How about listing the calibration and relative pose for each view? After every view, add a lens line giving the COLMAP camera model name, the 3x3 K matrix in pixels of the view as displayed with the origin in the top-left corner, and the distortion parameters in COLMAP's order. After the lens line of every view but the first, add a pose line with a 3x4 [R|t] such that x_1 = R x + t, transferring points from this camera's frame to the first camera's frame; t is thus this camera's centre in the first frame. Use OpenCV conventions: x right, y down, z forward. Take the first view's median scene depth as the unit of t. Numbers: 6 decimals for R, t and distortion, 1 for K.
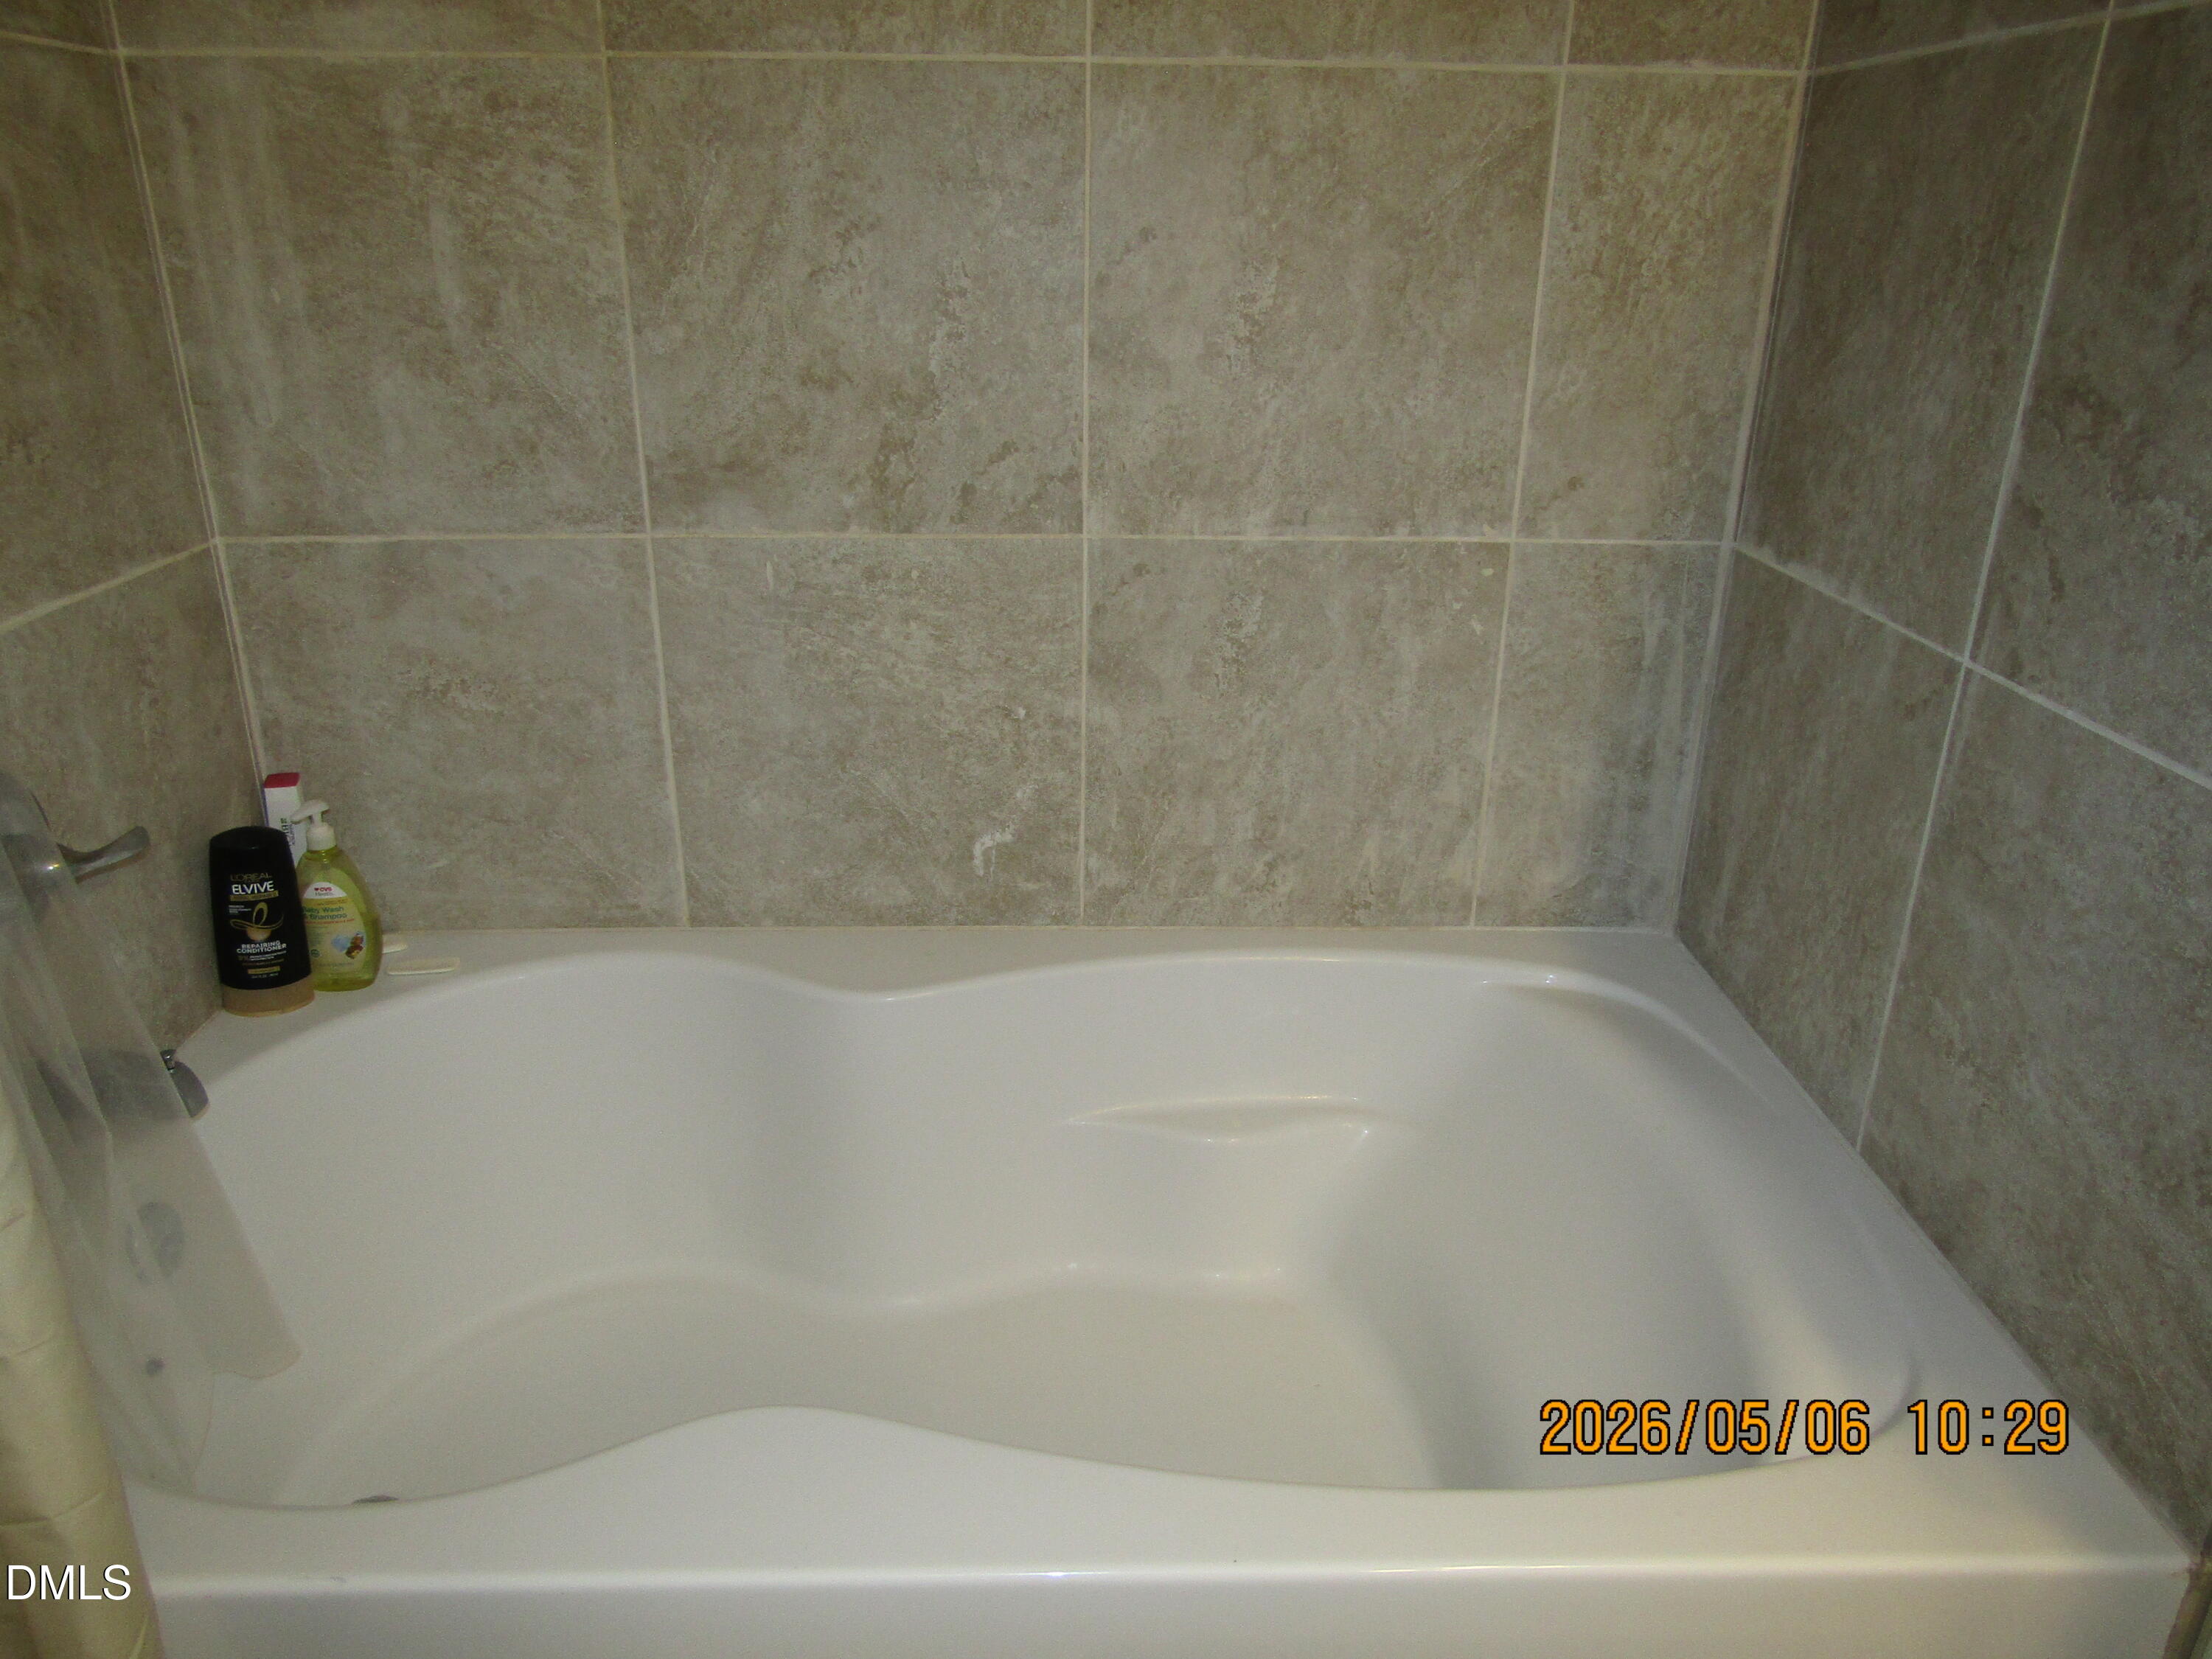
lens RADIAL K [[1558.2, 0, 1099.1], [0, 1558.2, 814.2], [0, 0, 1]] dist [-0.030234, 0.026024]
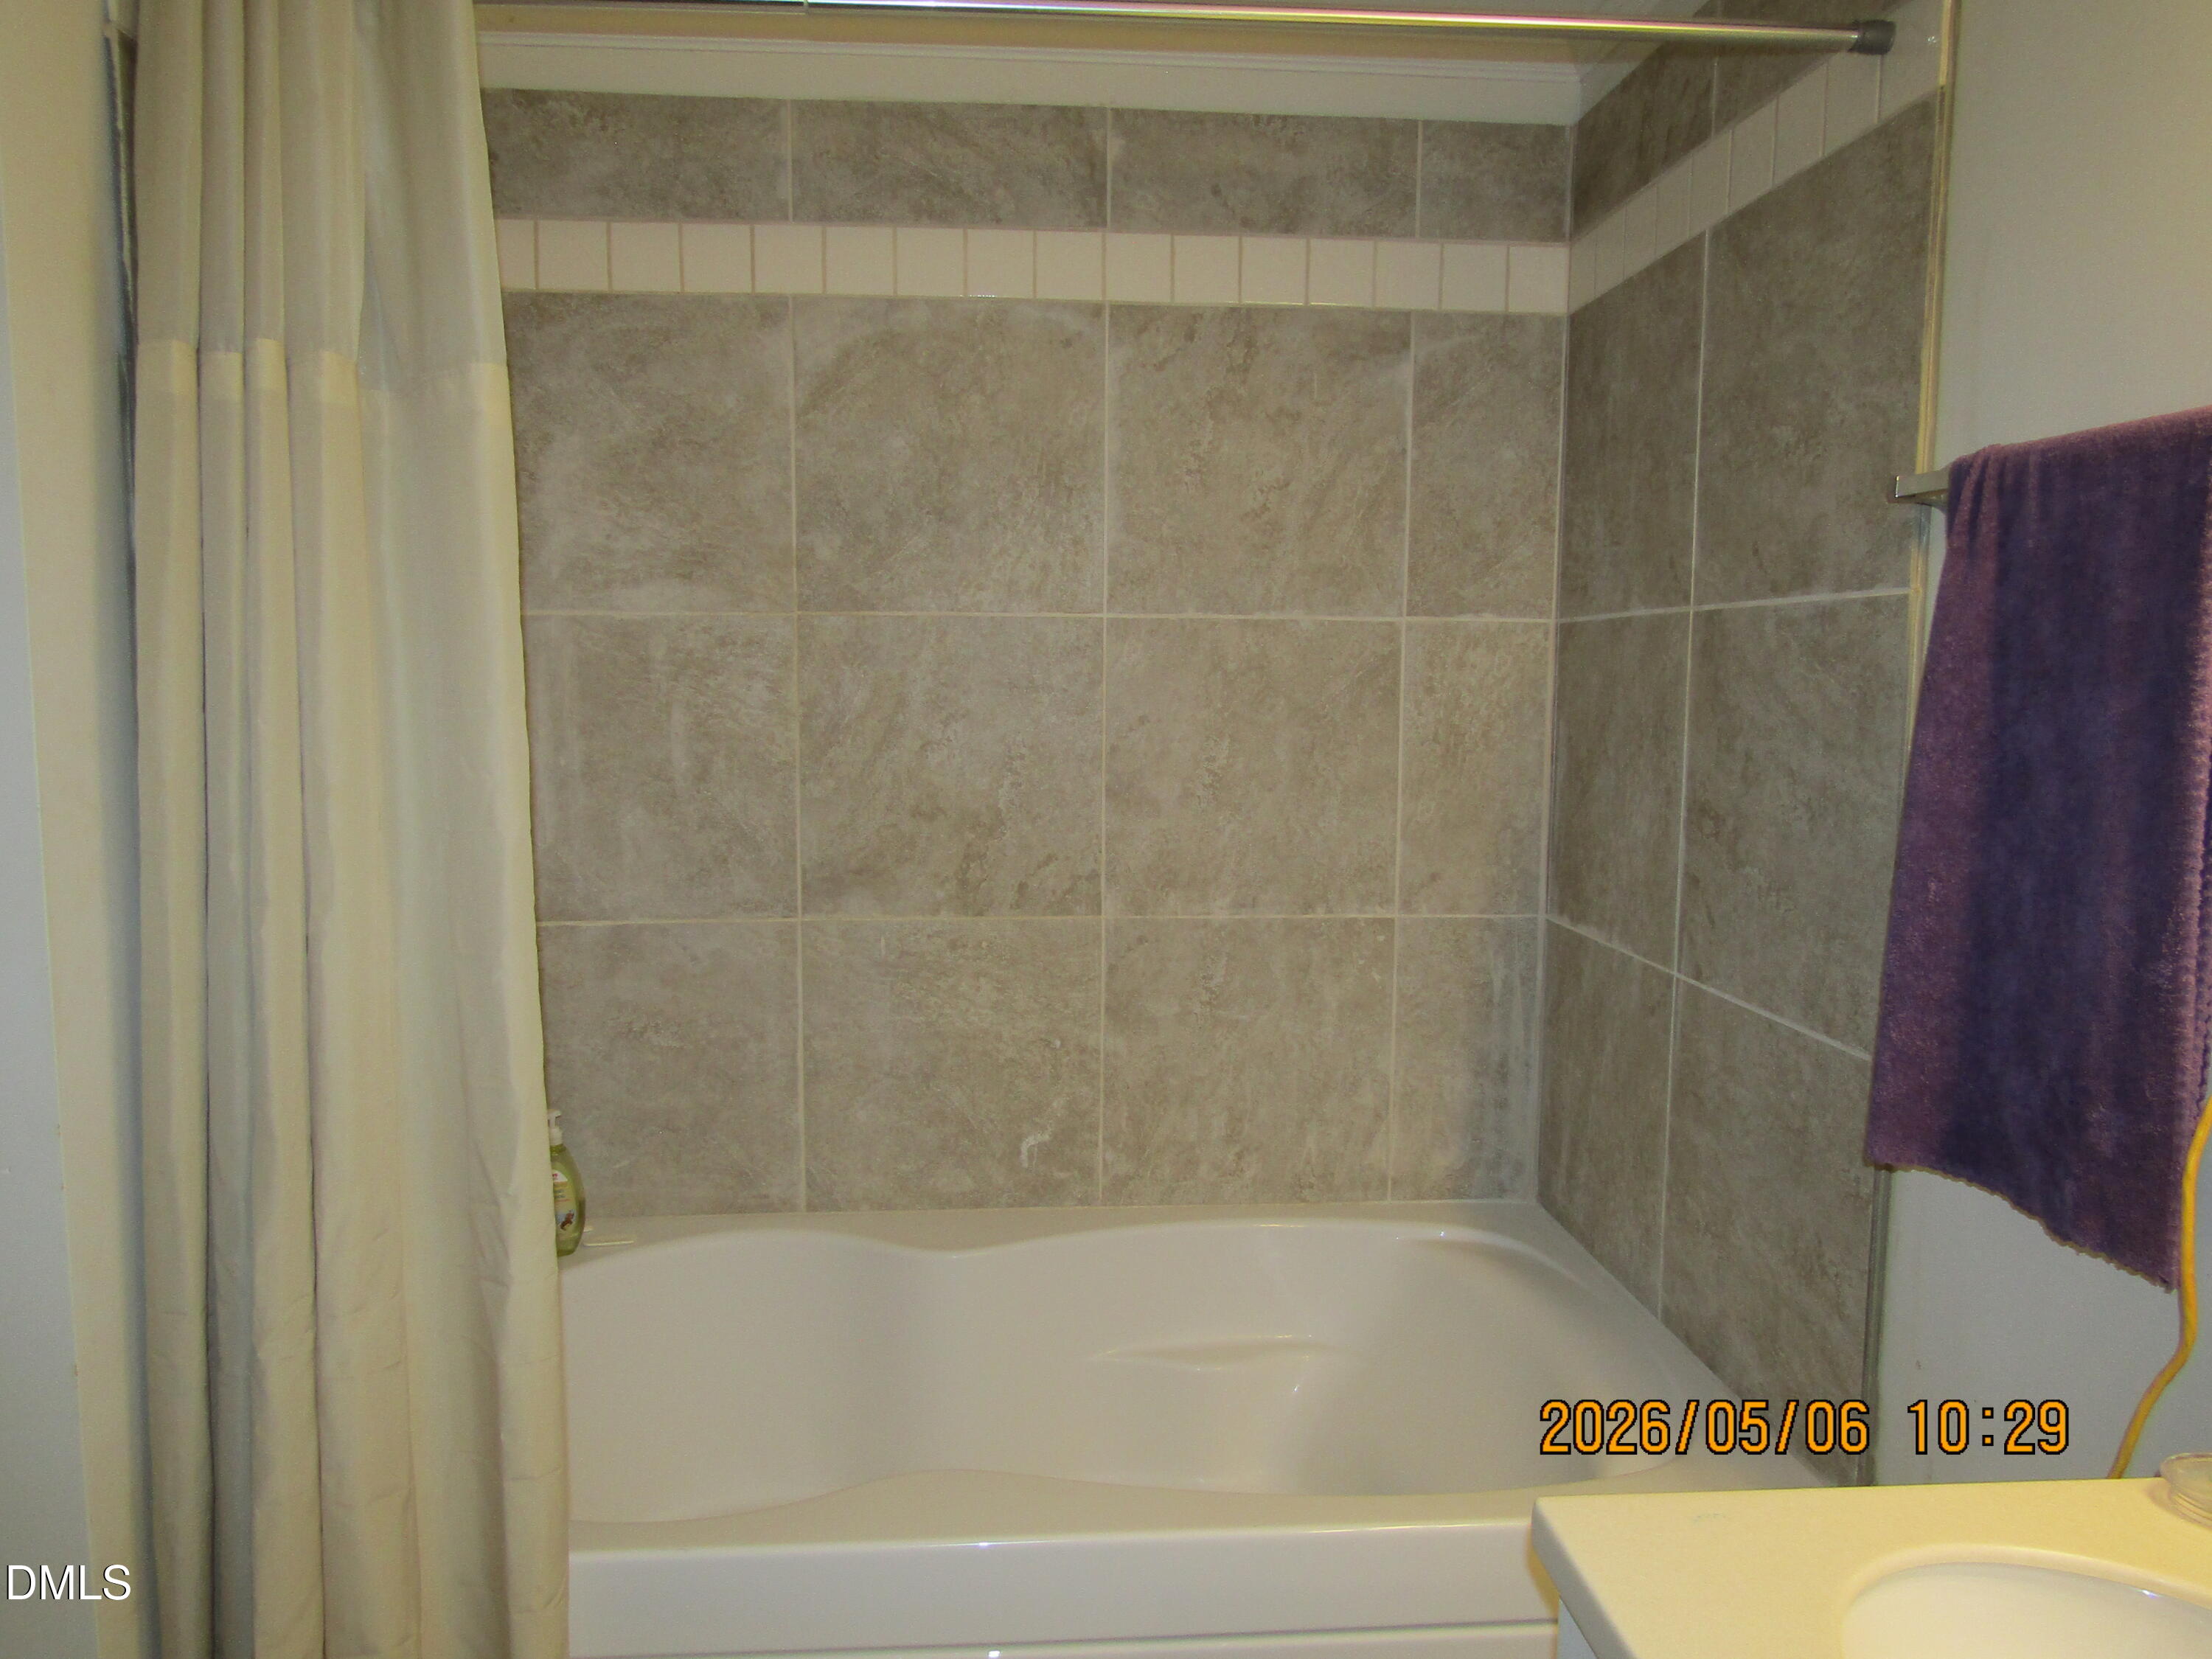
lens RADIAL K [[1558.2, 0, 1099.1], [0, 1558.2, 814.2], [0, 0, 1]] dist [-0.030234, 0.026024]
pose [[0.998737, -0.009108, 0.049410, -0.085023], [0.022339, 0.961377, -0.274326, 0.129378], [-0.045003, 0.275083, 0.960367, -0.425471]]
